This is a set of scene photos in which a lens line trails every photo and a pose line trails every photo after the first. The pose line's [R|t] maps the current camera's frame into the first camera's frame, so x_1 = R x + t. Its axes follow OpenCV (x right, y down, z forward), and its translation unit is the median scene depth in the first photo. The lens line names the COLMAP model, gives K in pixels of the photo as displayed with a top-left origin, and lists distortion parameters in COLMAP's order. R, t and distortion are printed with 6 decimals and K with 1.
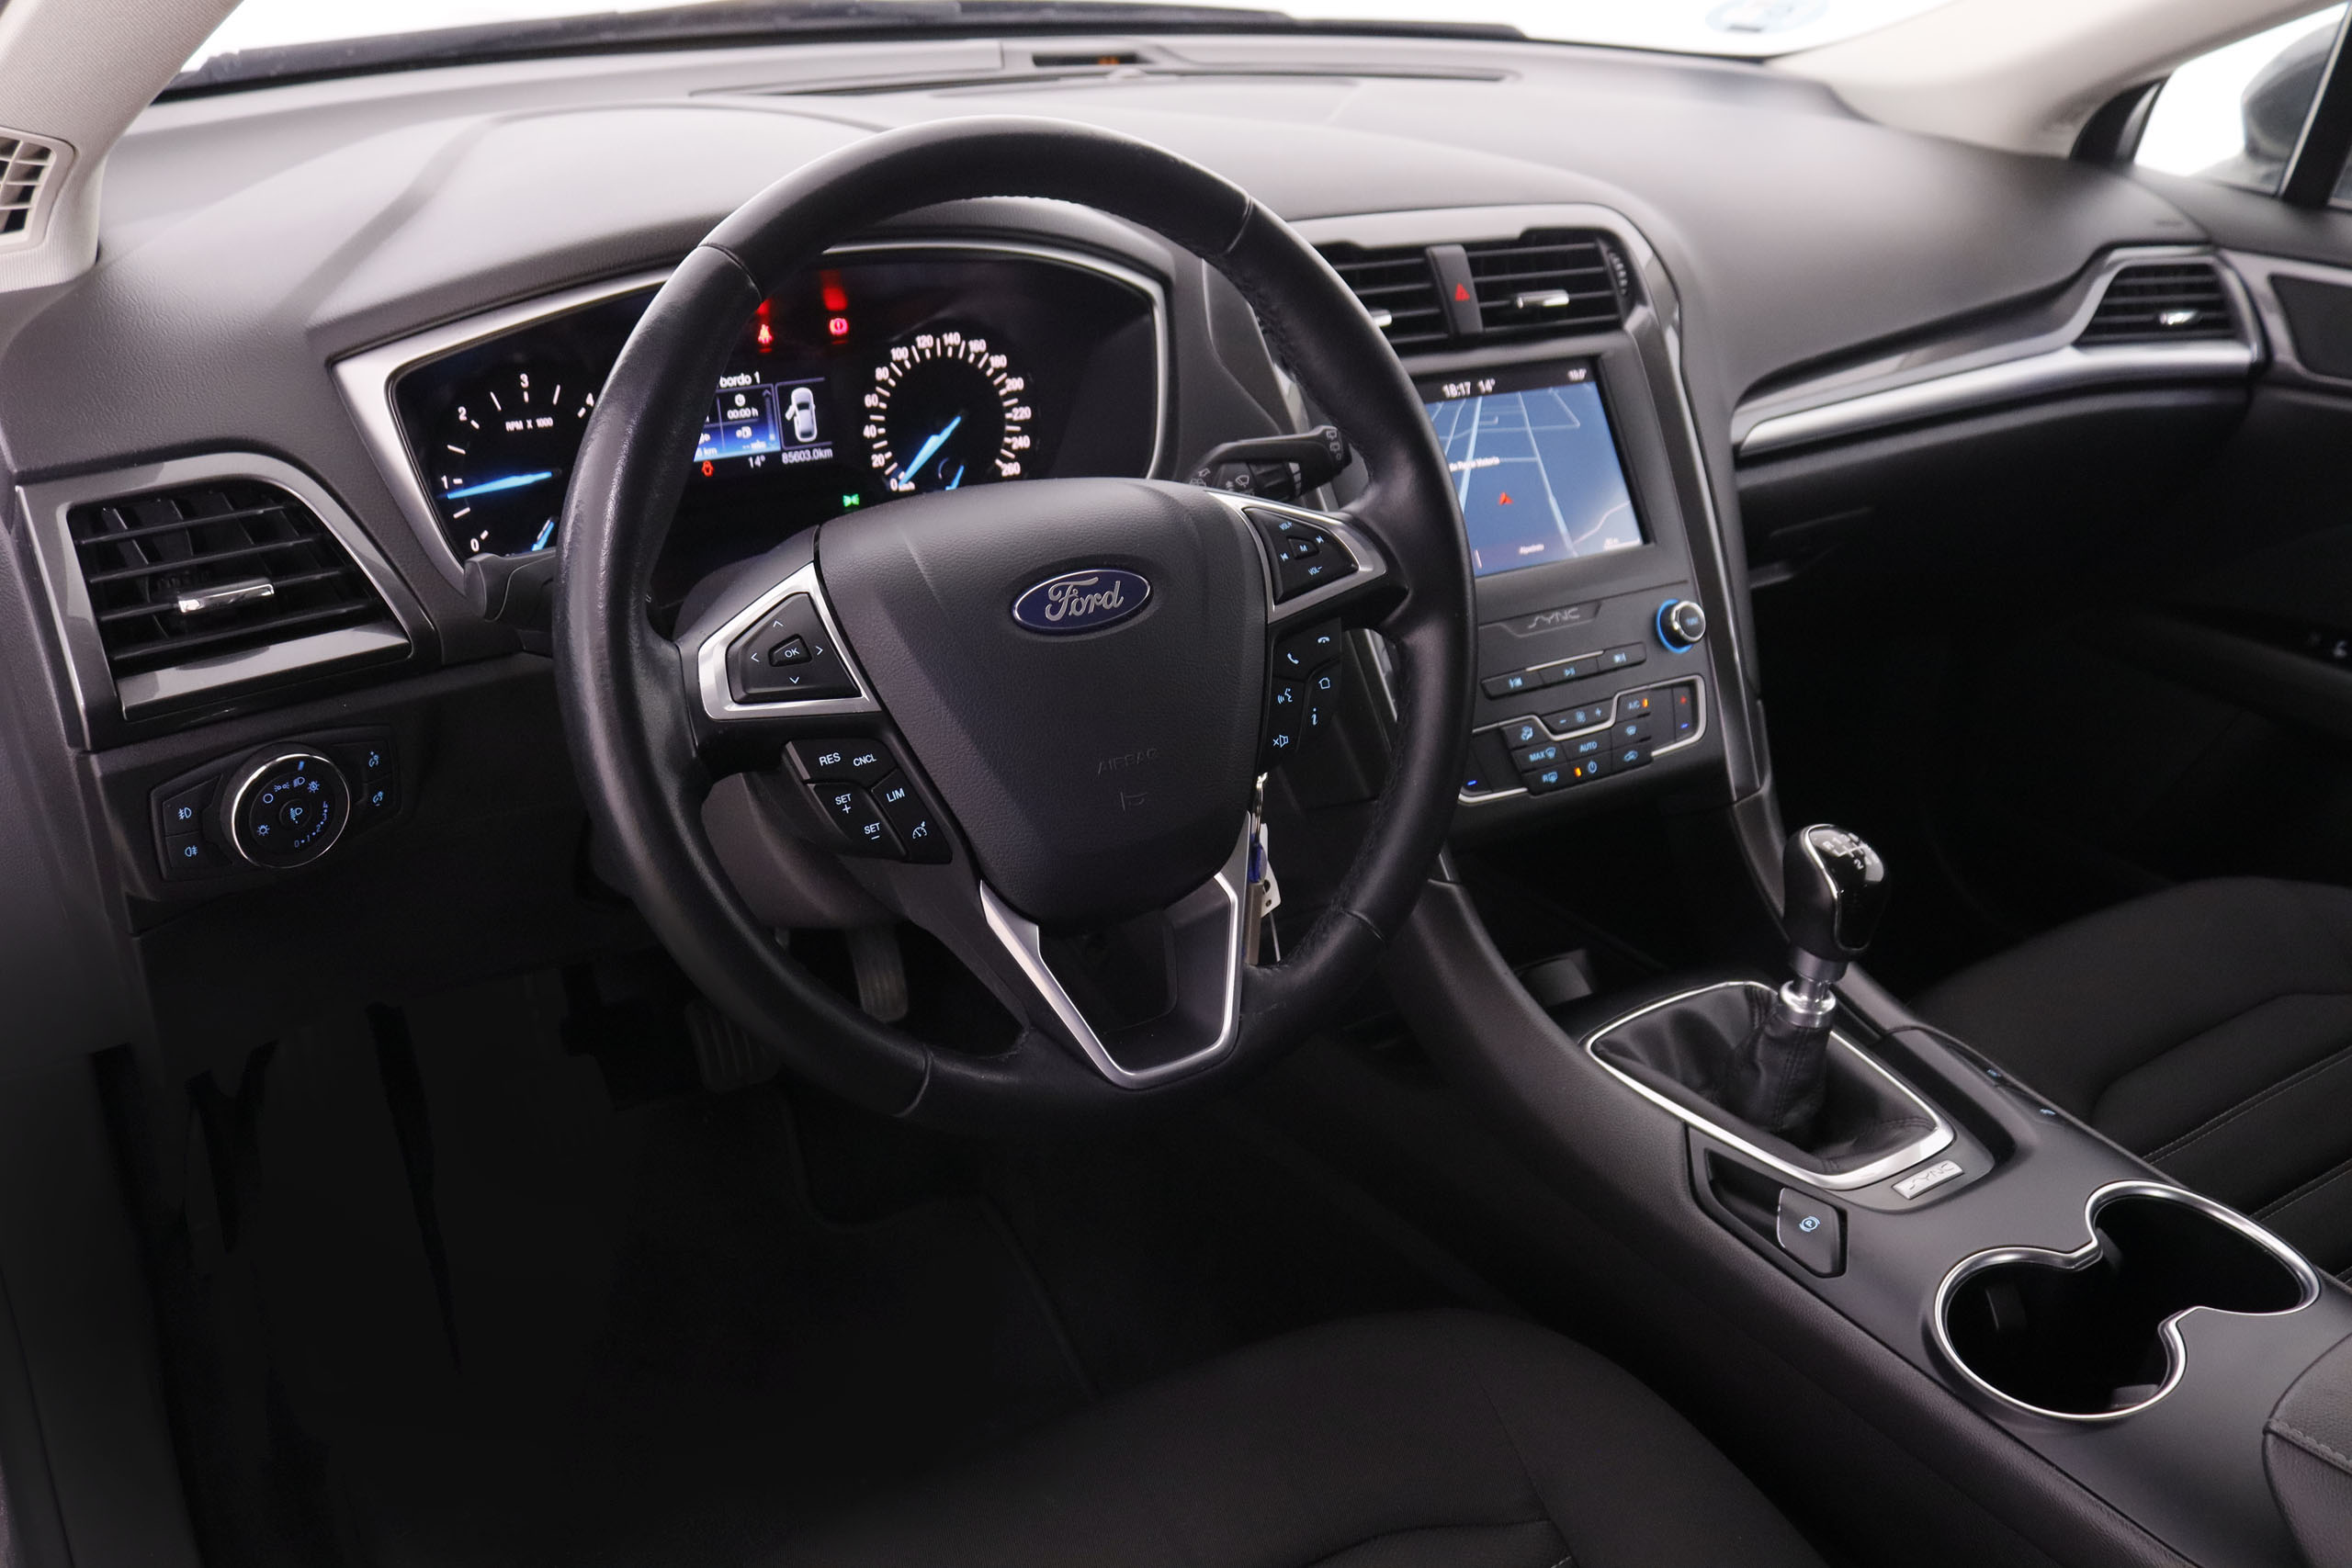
lens RADIAL K [[2397.0, 0, 1176.0], [0, 2397.0, 784.0], [0, 0, 1]] dist [-0.109861, 0.003947]
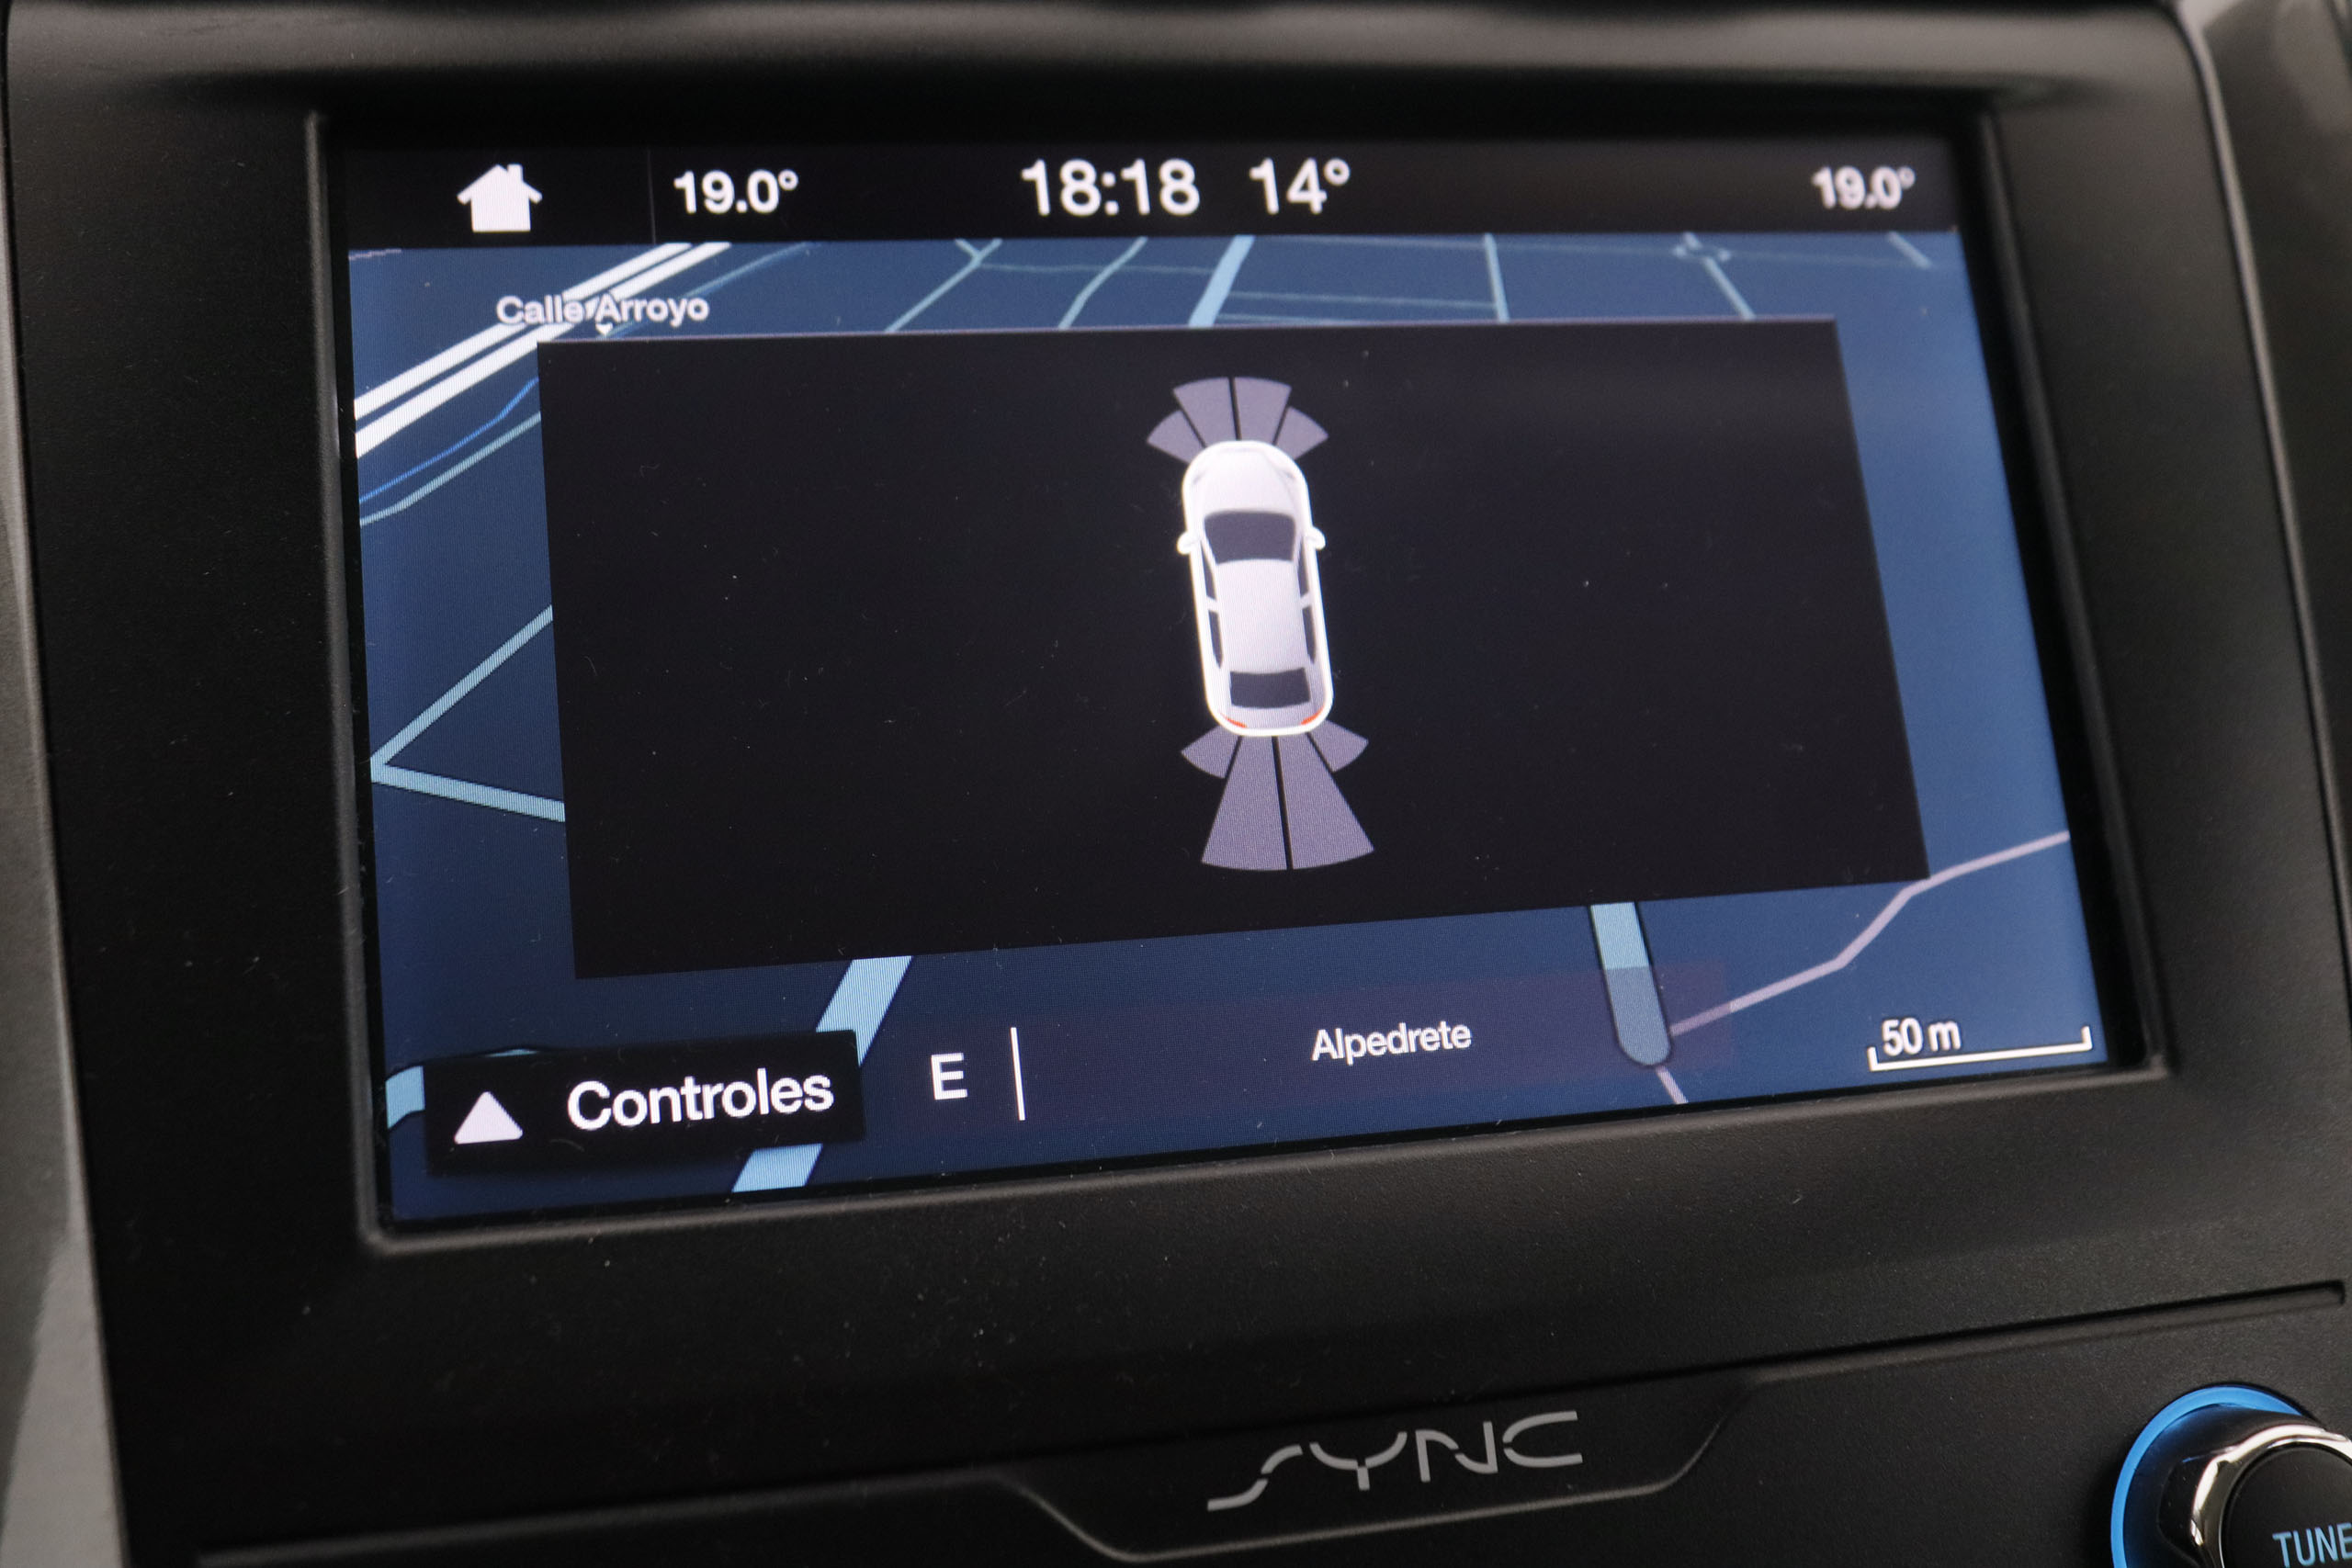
lens RADIAL K [[2944.5, 0, 1176.0], [0, 2944.5, 784.0], [0, 0, 1]] dist [-0.105413, 0.238862]
pose [[0.943061, 0.092838, -0.319402, 0.222499], [-0.121612, 0.990013, -0.071310, -0.108761], [0.309591, 0.106093, 0.944933, 0.847045]]
